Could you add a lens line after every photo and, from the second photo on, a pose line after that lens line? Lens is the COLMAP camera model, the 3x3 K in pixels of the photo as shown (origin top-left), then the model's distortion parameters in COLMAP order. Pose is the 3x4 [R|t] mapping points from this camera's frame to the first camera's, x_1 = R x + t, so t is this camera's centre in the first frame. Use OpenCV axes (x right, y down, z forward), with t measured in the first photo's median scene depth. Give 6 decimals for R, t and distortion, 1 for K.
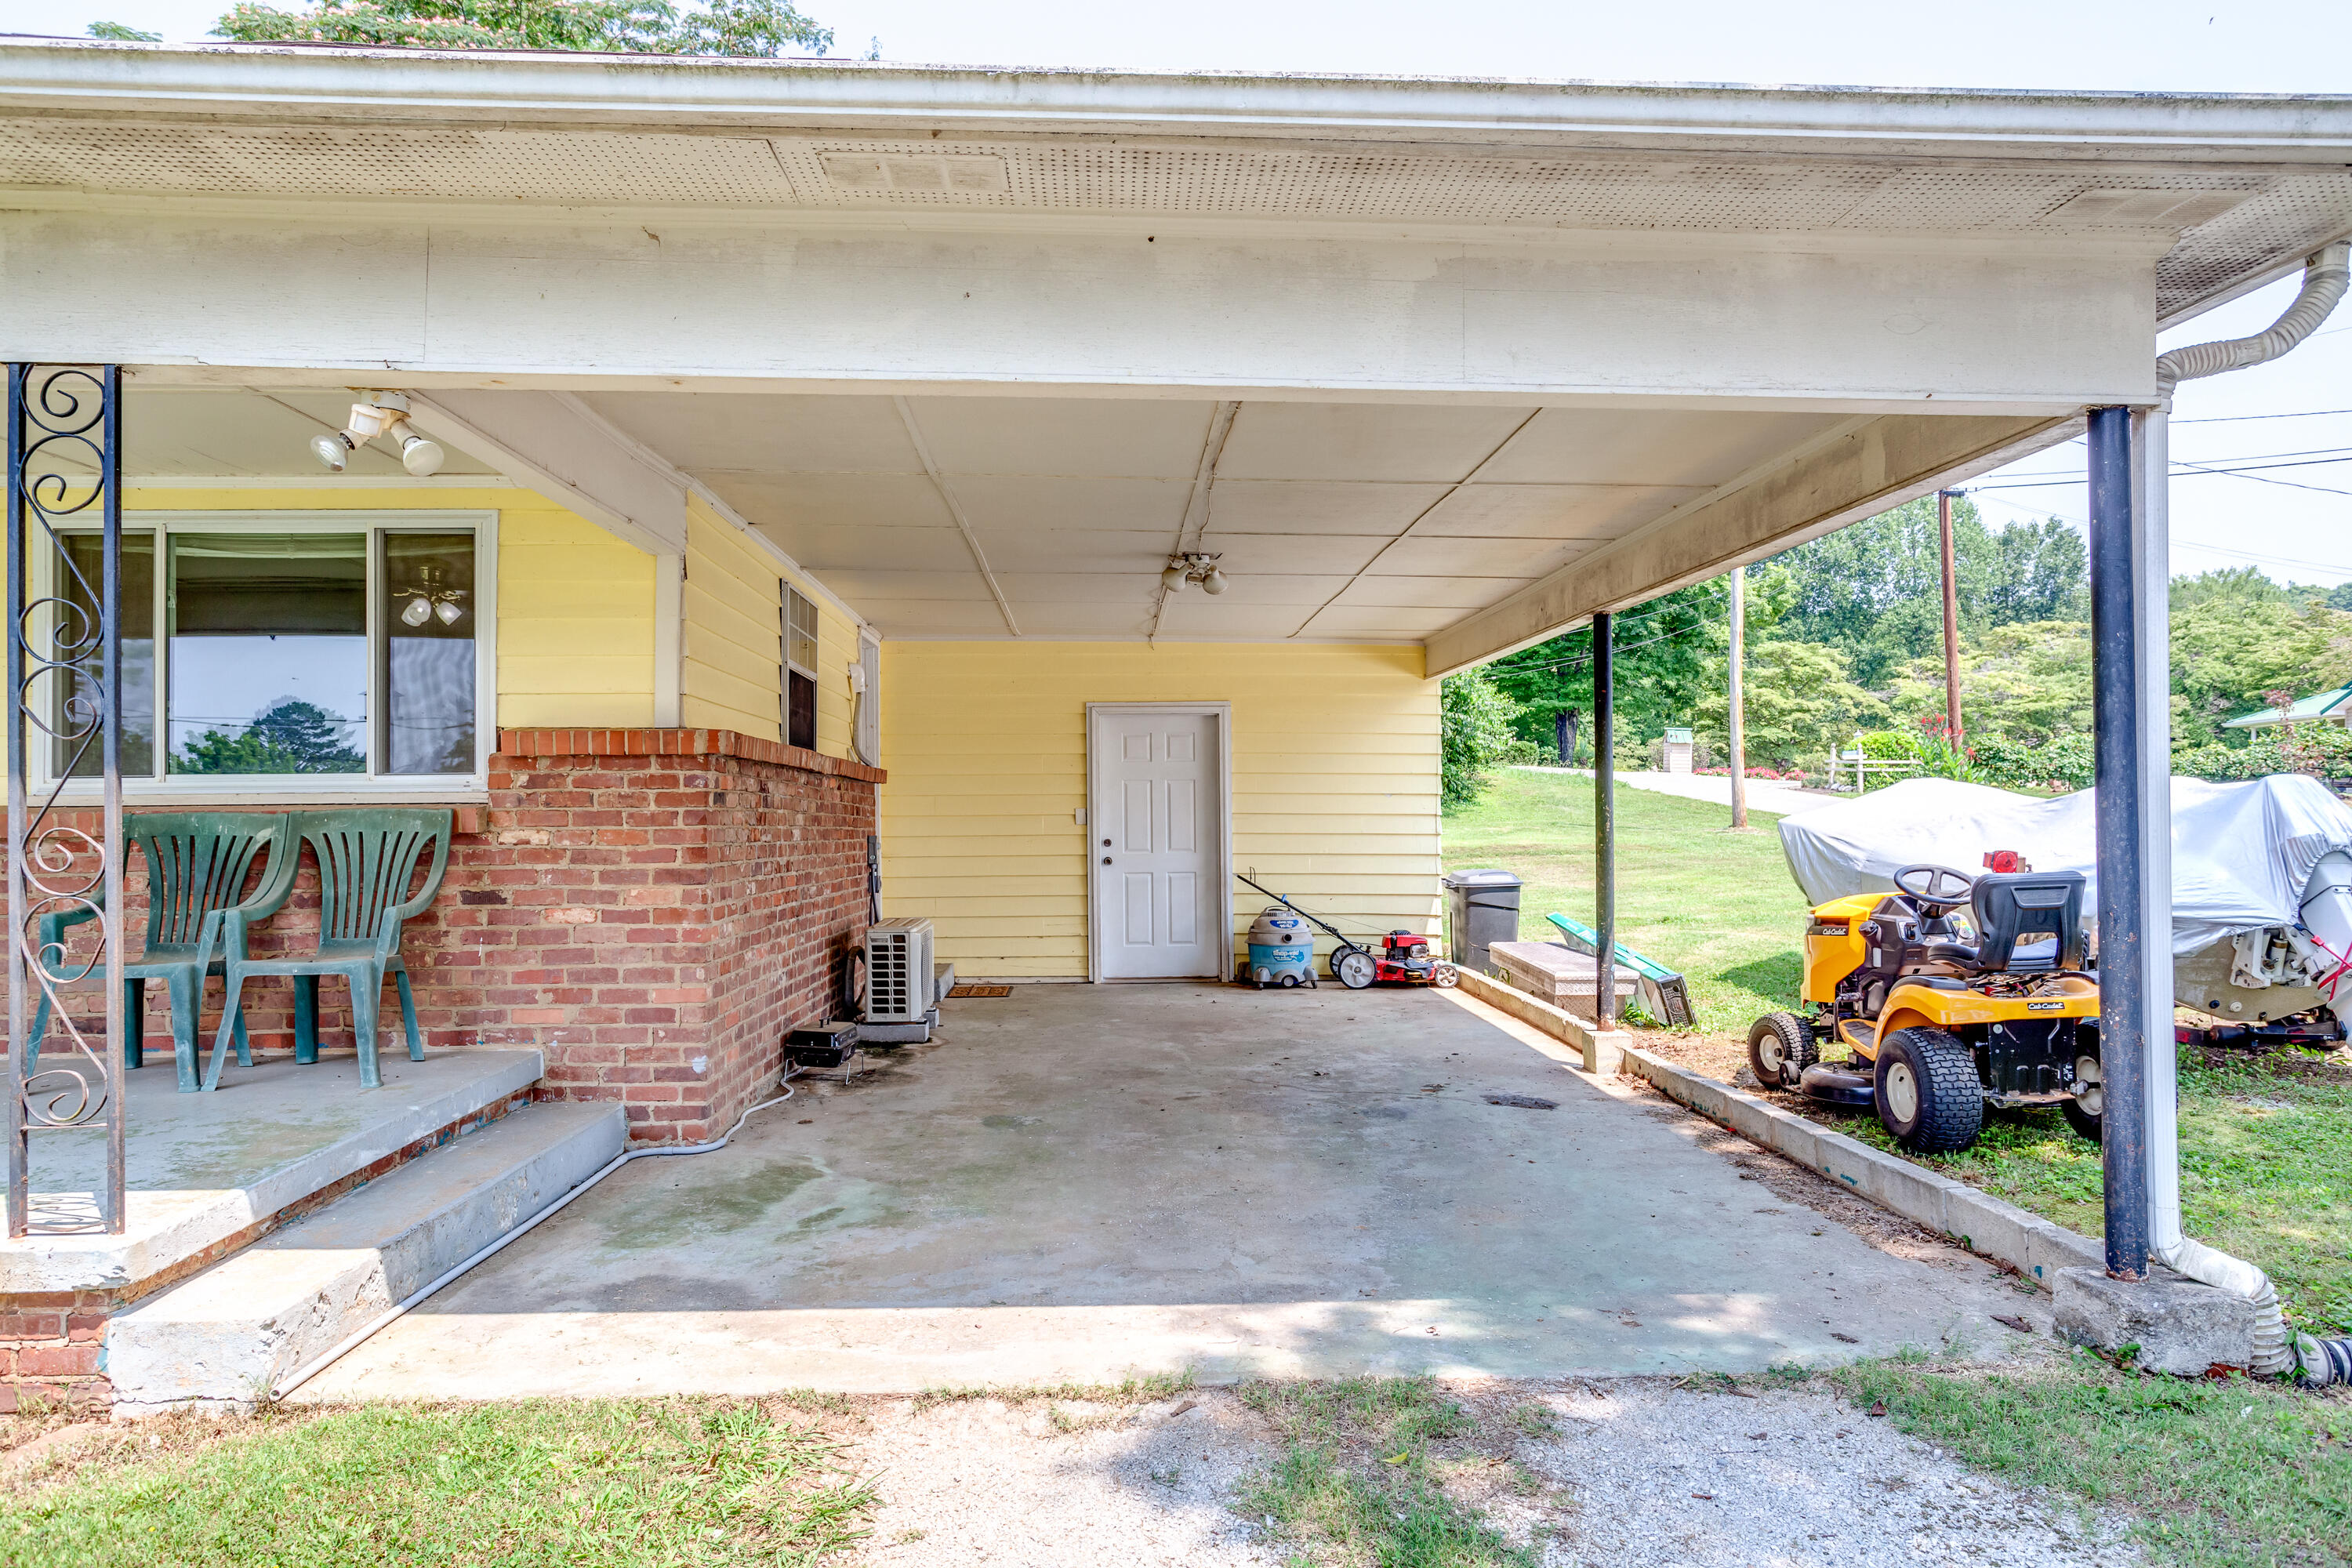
lens RADIAL K [[1489.2, 0, 1170.7], [0, 1489.2, 785.5], [0, 0, 1]] dist [-0.031630, 0.030885]
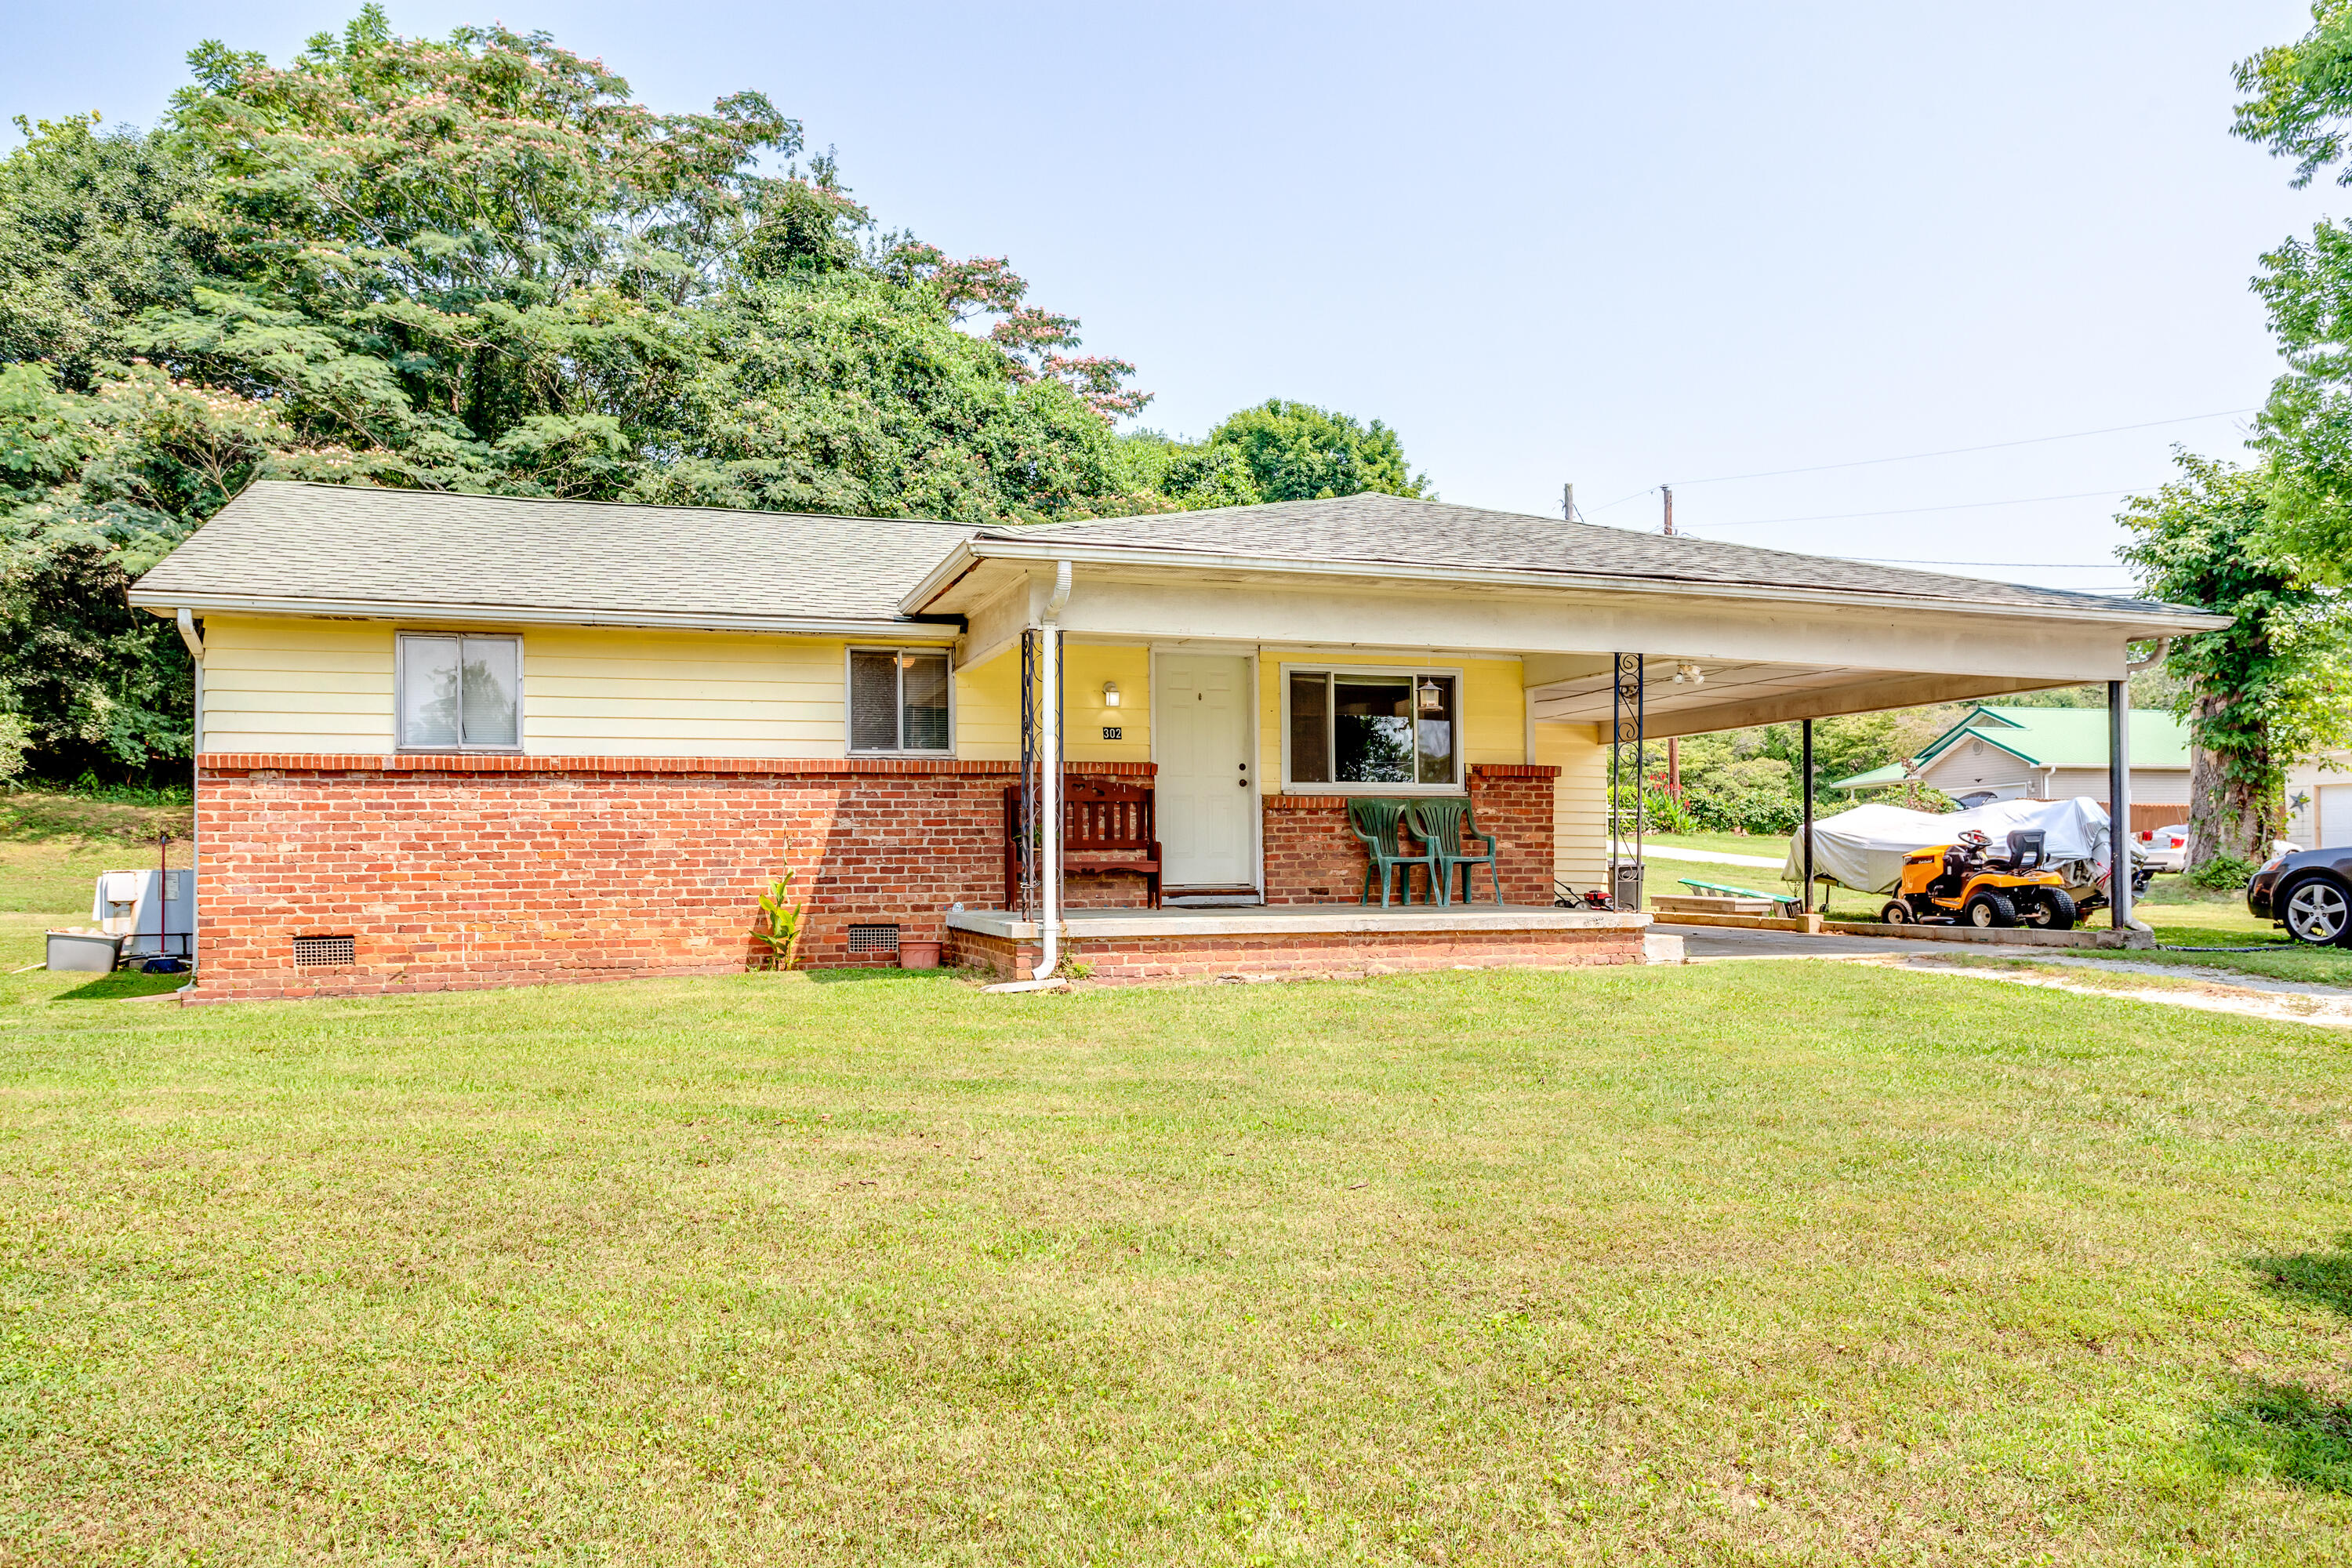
lens RADIAL K [[1627.8, 0, 1149.3], [0, 1627.8, 855.0], [0, 0, 1]] dist [-0.009690, 0.017562]
pose [[0.965636, 0.003169, 0.259880, -1.406801], [-0.005082, 0.999965, 0.006689, 0.077882], [-0.259849, -0.007780, 0.965618, -1.161613]]
